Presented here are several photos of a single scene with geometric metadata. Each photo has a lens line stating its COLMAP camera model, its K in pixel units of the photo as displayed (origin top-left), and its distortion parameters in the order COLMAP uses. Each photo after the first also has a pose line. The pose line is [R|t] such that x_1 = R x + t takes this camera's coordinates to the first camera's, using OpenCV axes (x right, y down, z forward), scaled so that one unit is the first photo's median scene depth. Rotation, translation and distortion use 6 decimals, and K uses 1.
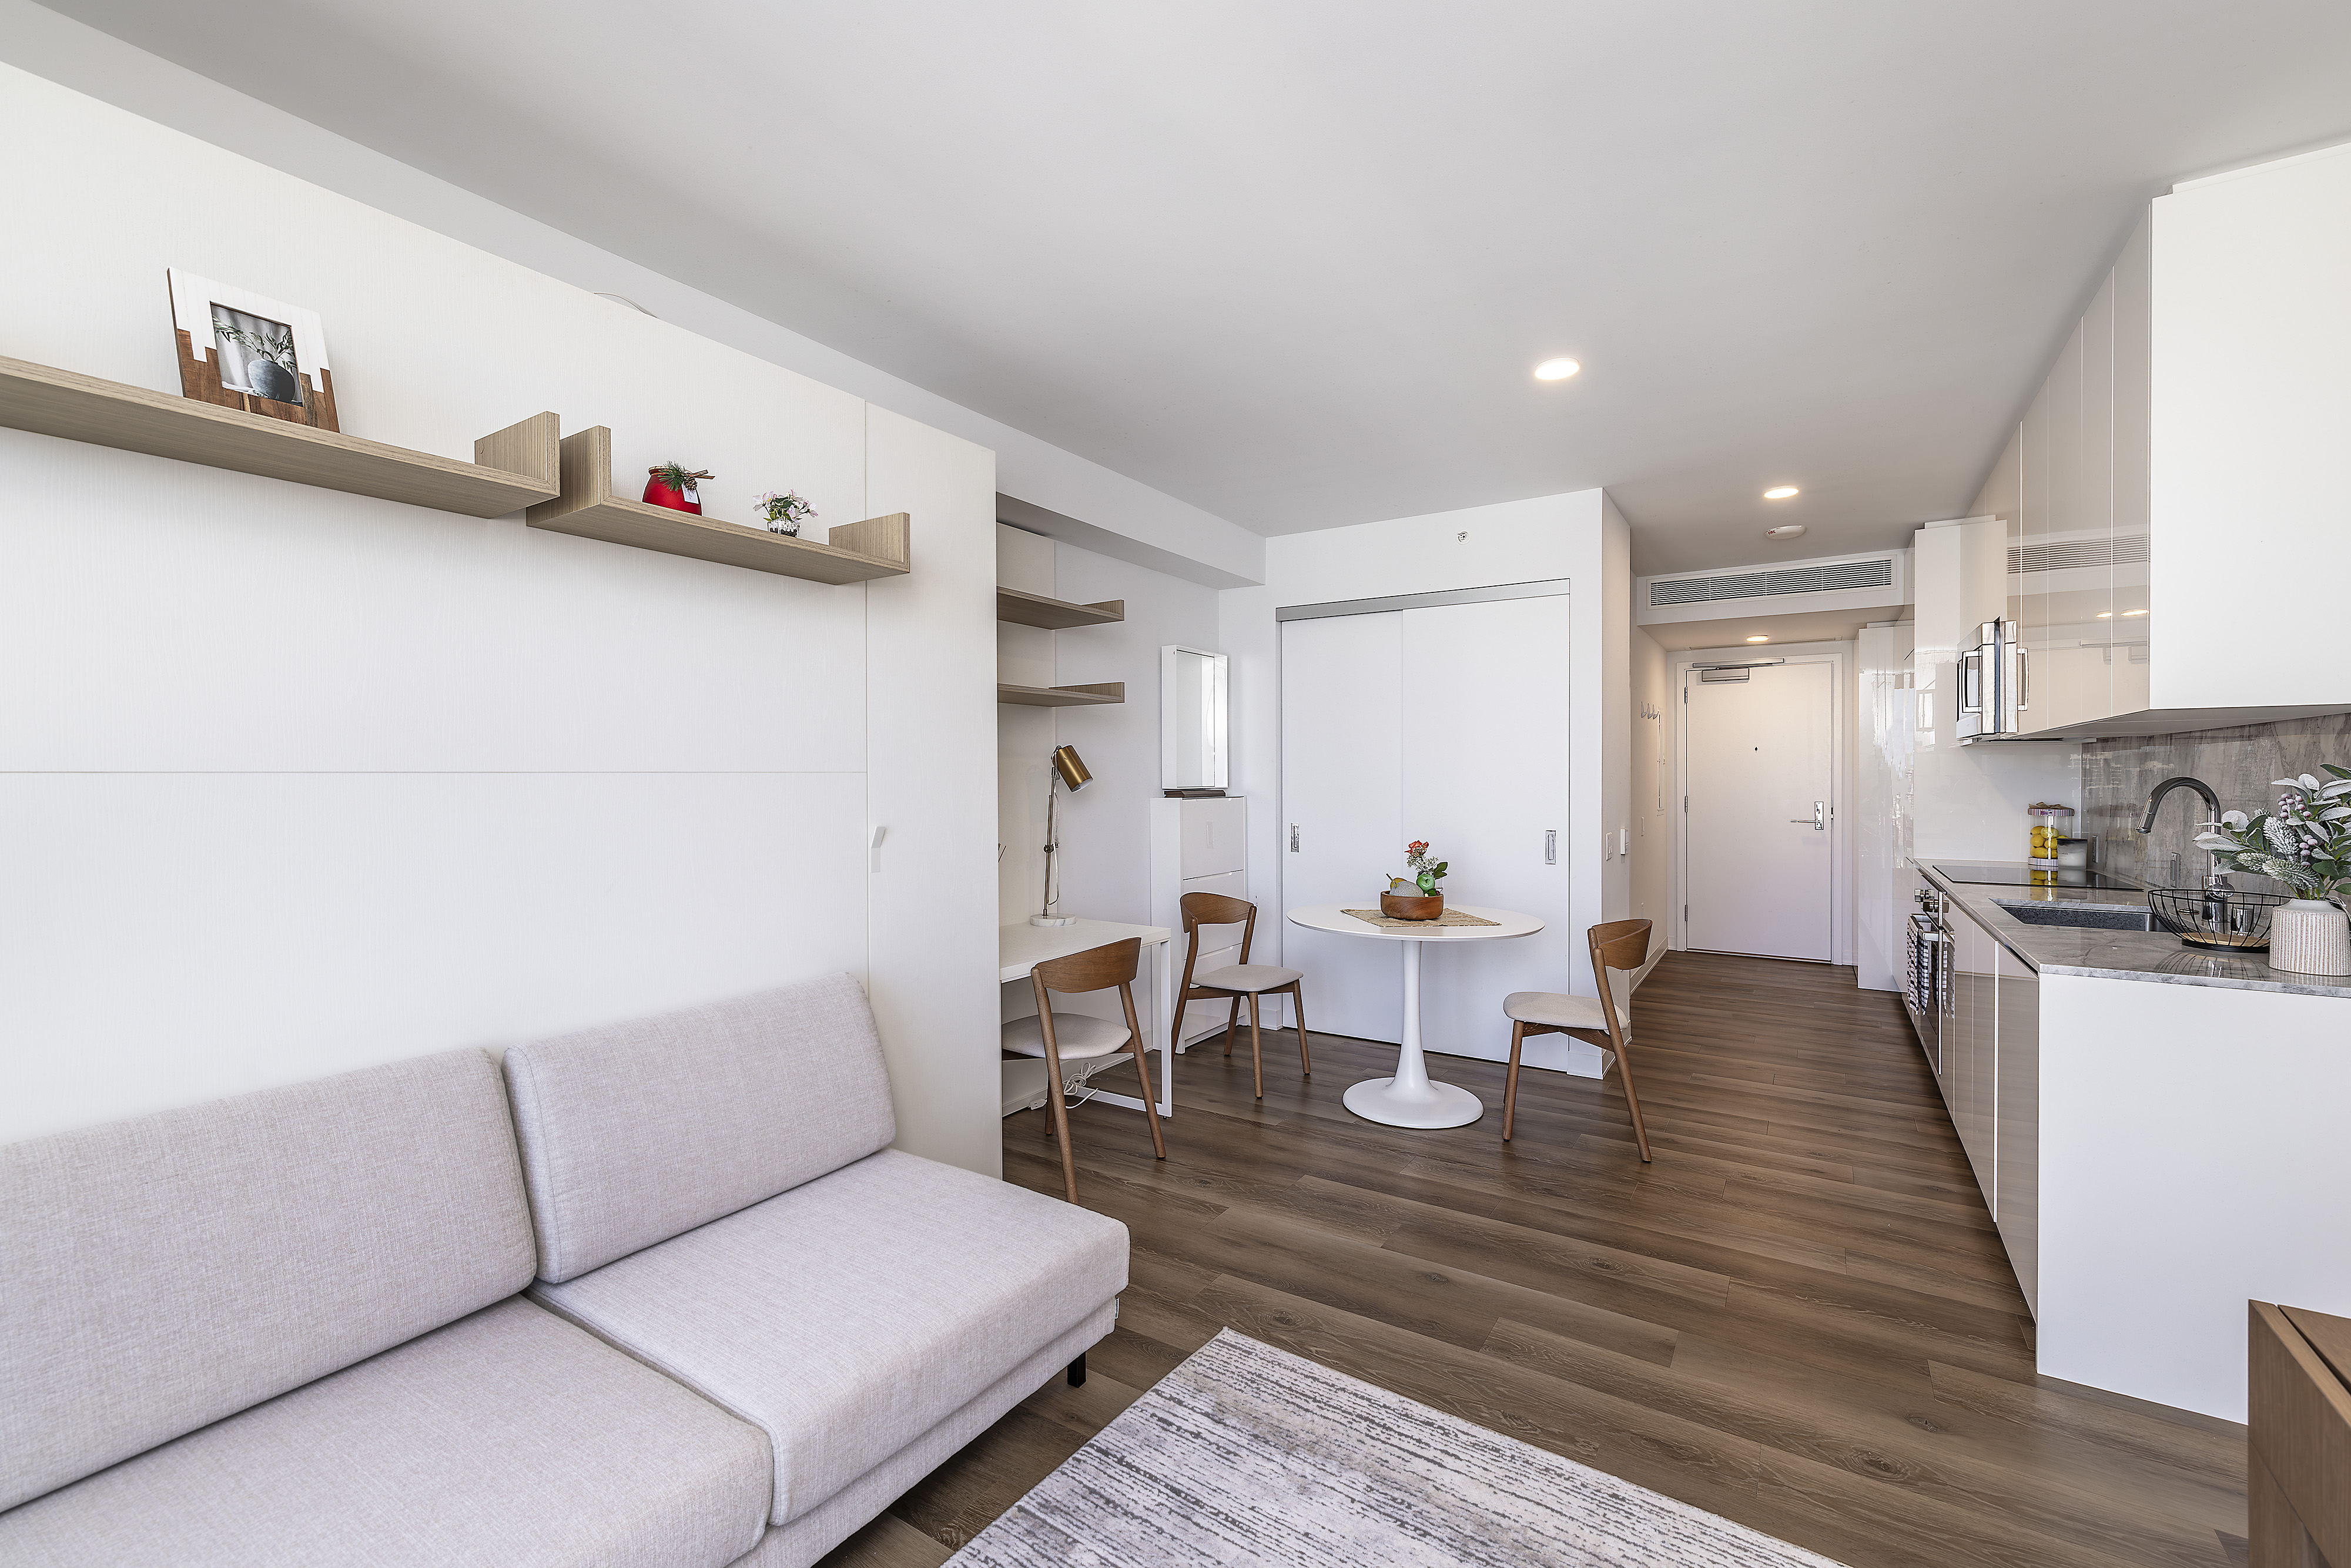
lens RADIAL K [[985.9, 0, 1175.5], [0, 985.9, 784.0], [0, 0, 1]] dist [0.001535, 0.000301]
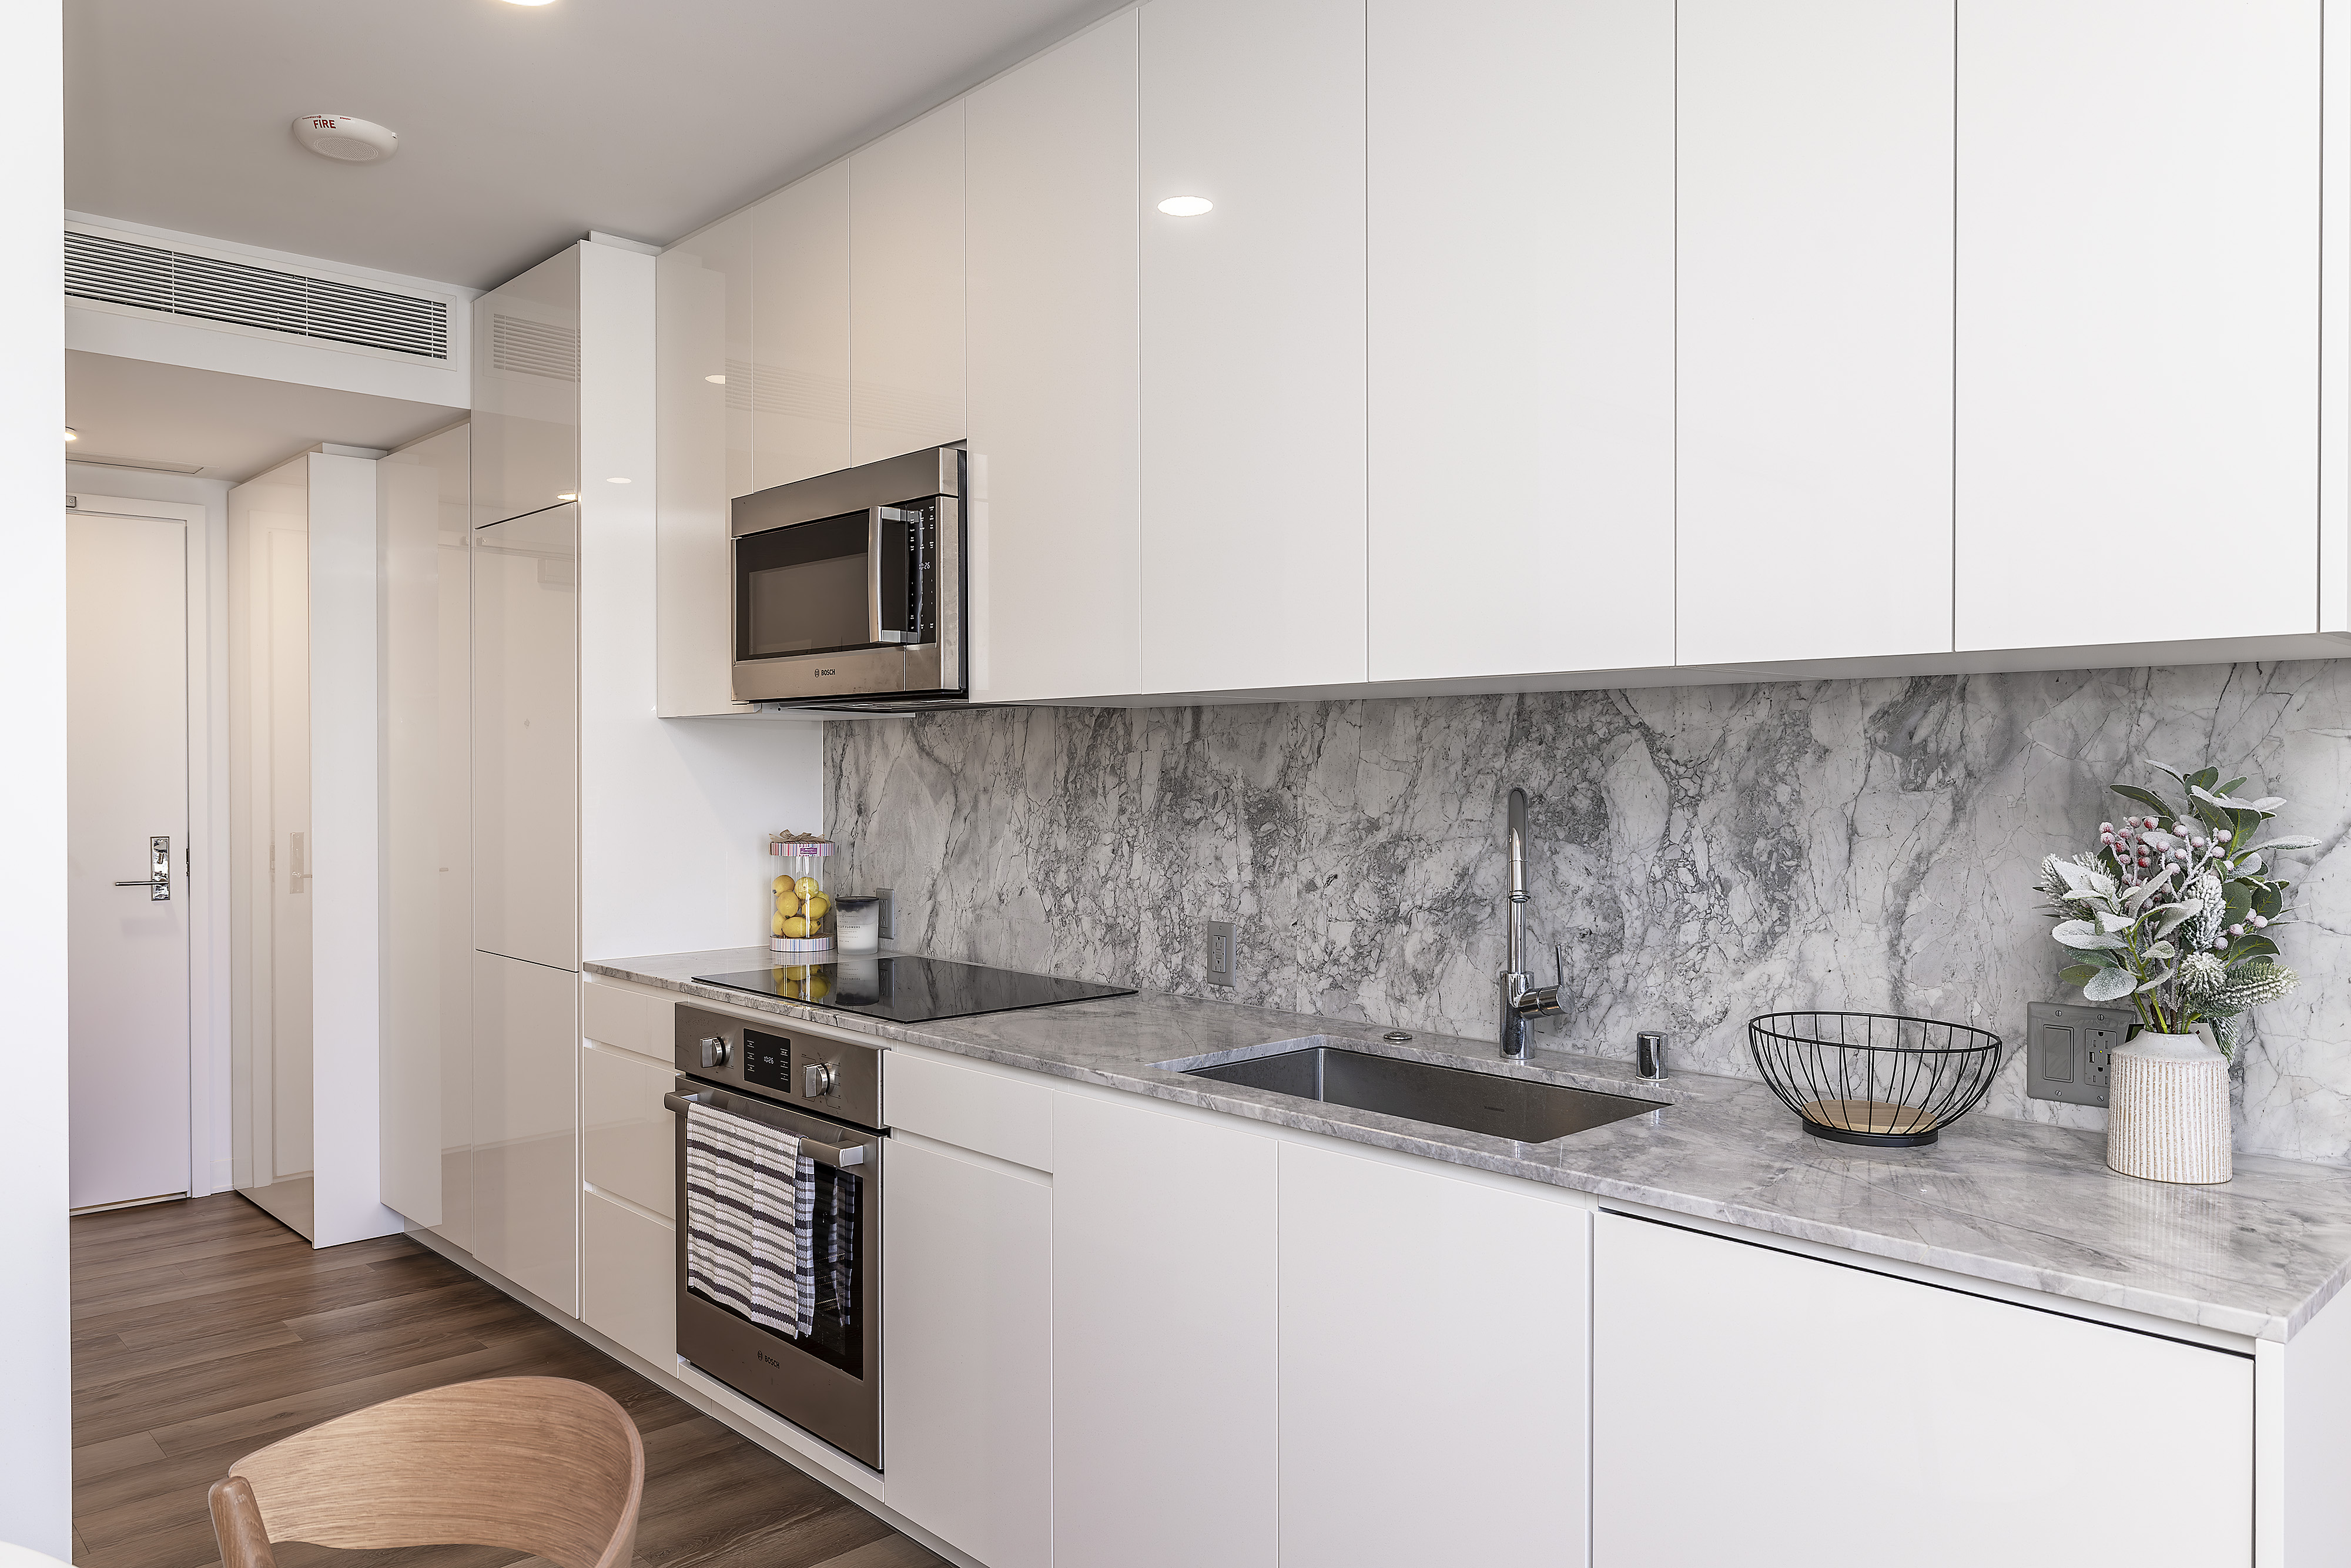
lens RADIAL K [[1593.4, 0, 1175.5], [0, 1593.4, 784.0], [0, 0, 1]] dist [-0.003954, -0.001381]
pose [[0.234214, -0.006892, 0.972161, 0.191354], [0.007453, 0.999958, 0.005294, -0.016376], [-0.972156, 0.006005, 0.234256, 1.091505]]
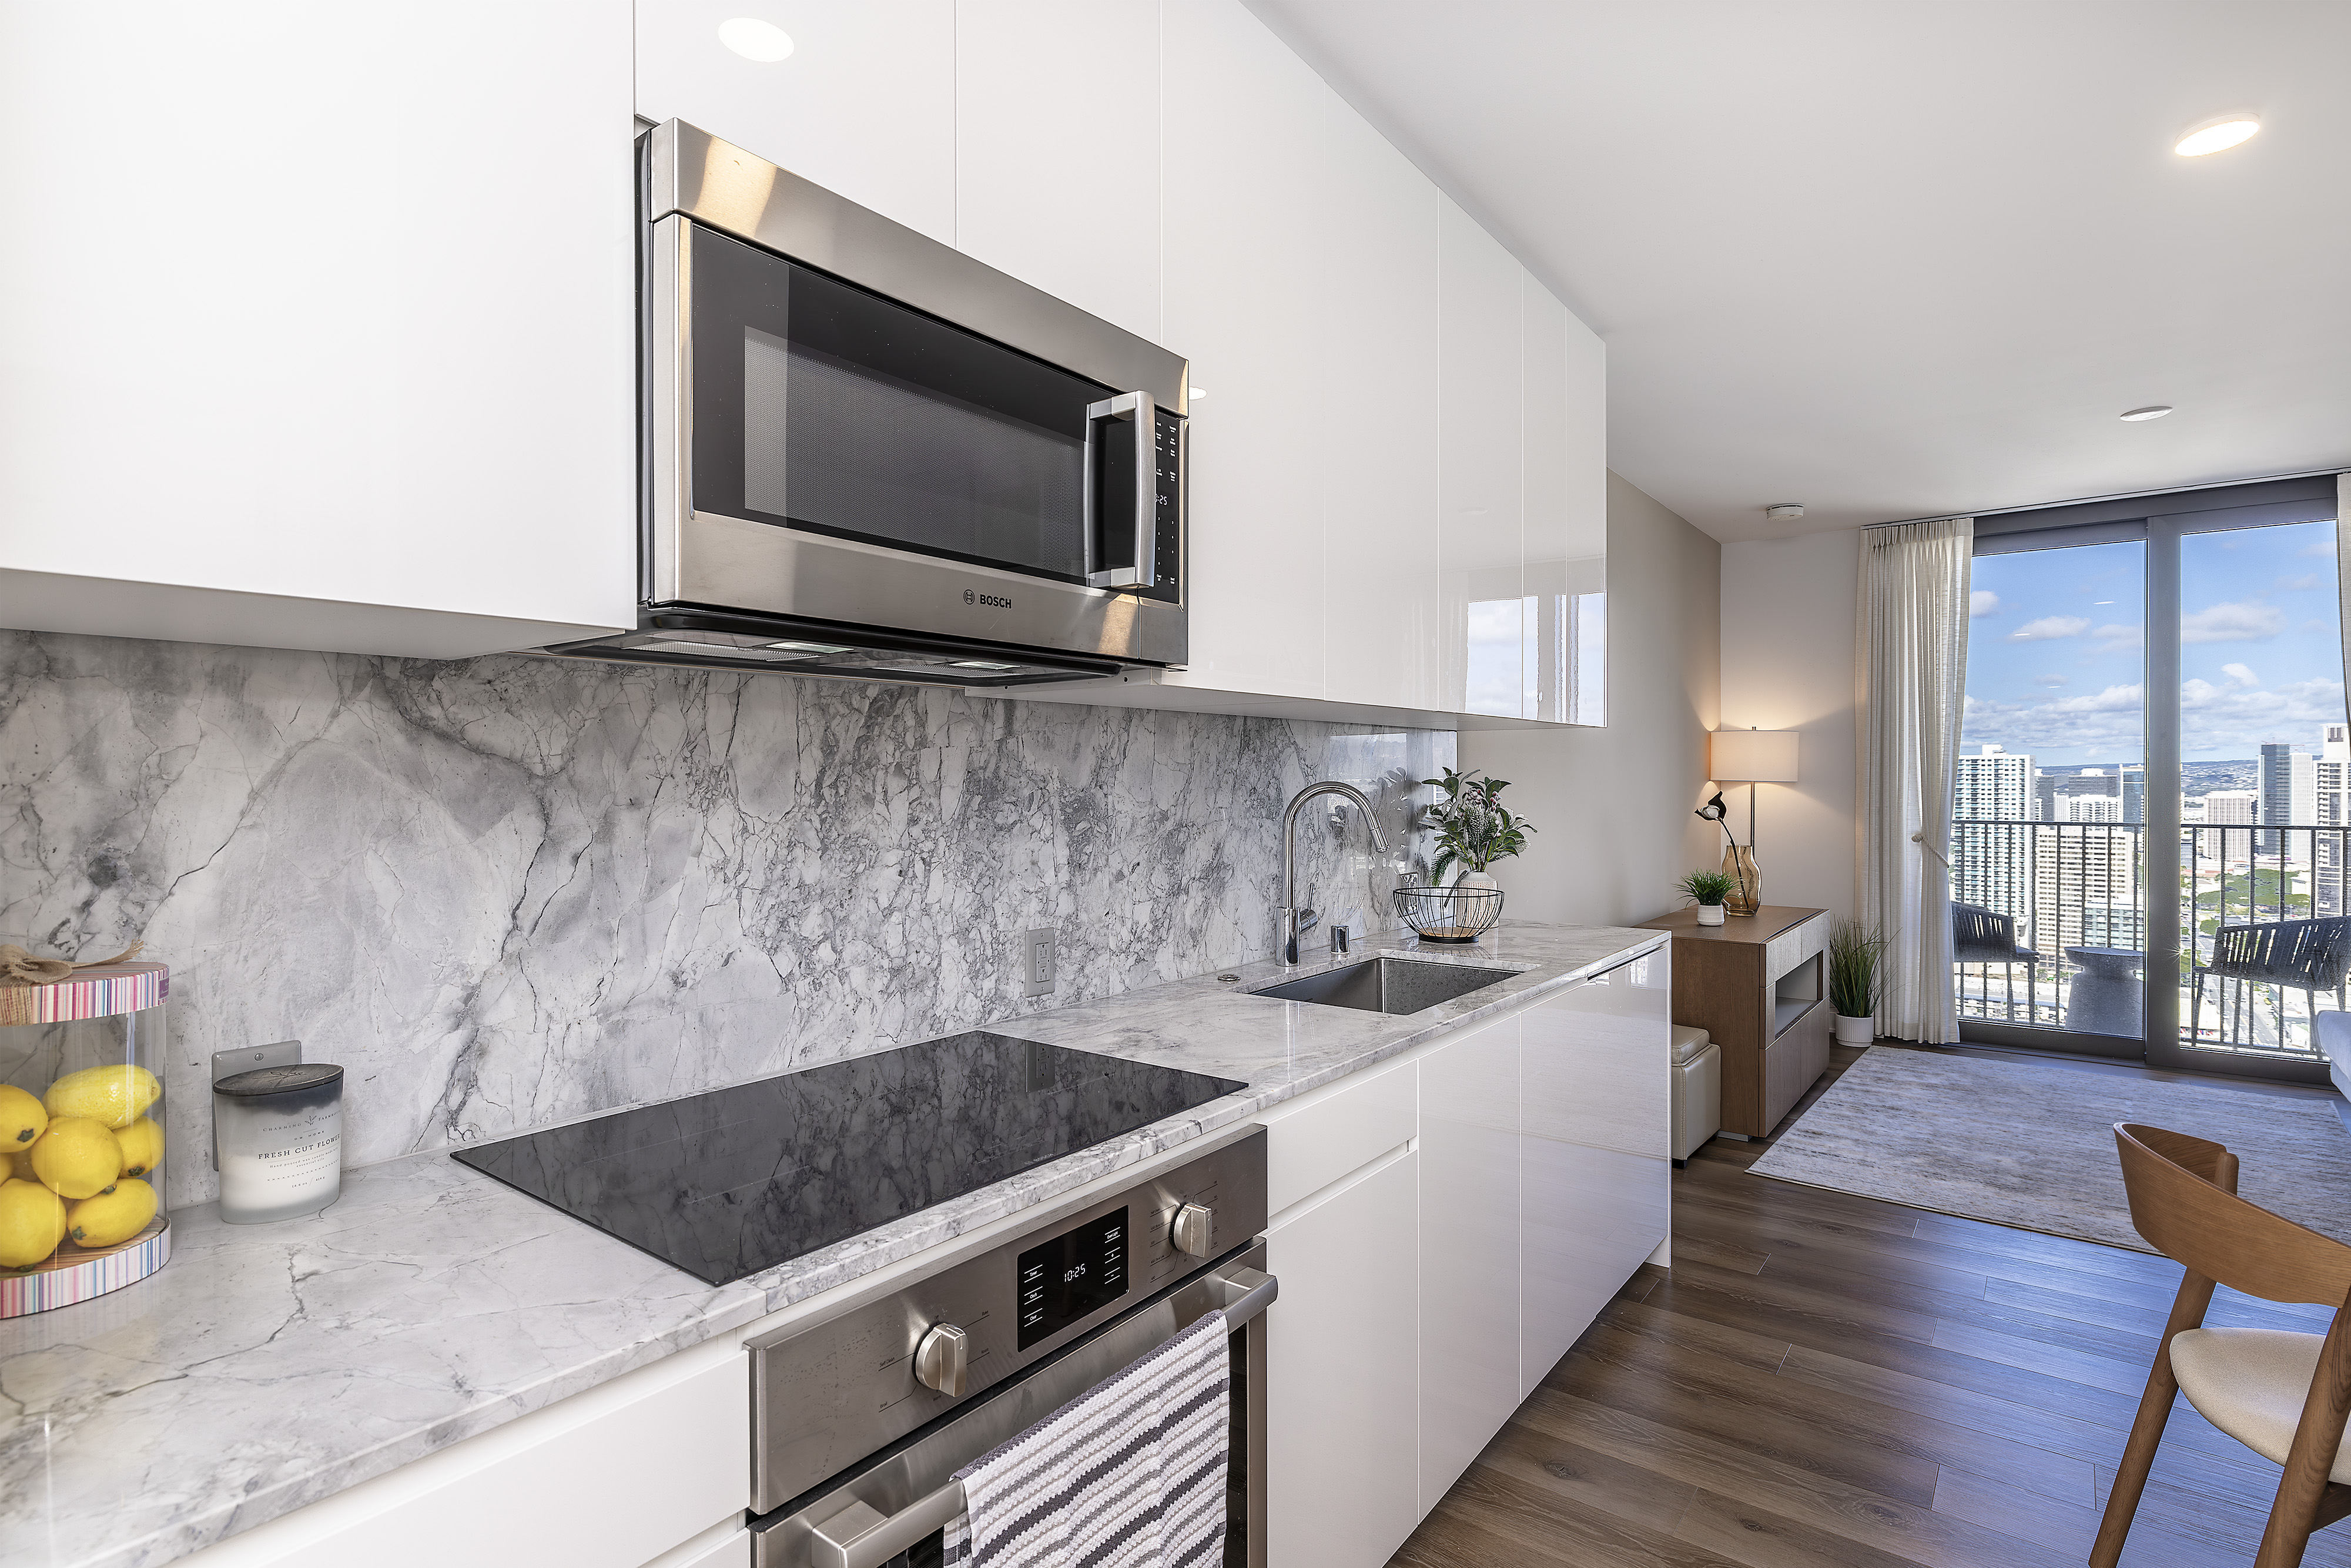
lens RADIAL K [[1167.1, 0, 1175.5], [0, 1167.1, 784.0], [0, 0, 1]] dist [-0.003584, -0.000156]
pose [[-0.996886, 0.002447, 0.078817, 1.193641], [0.003792, 0.999850, 0.016926, -0.023988], [-0.078764, 0.017172, -0.996745, 2.159654]]
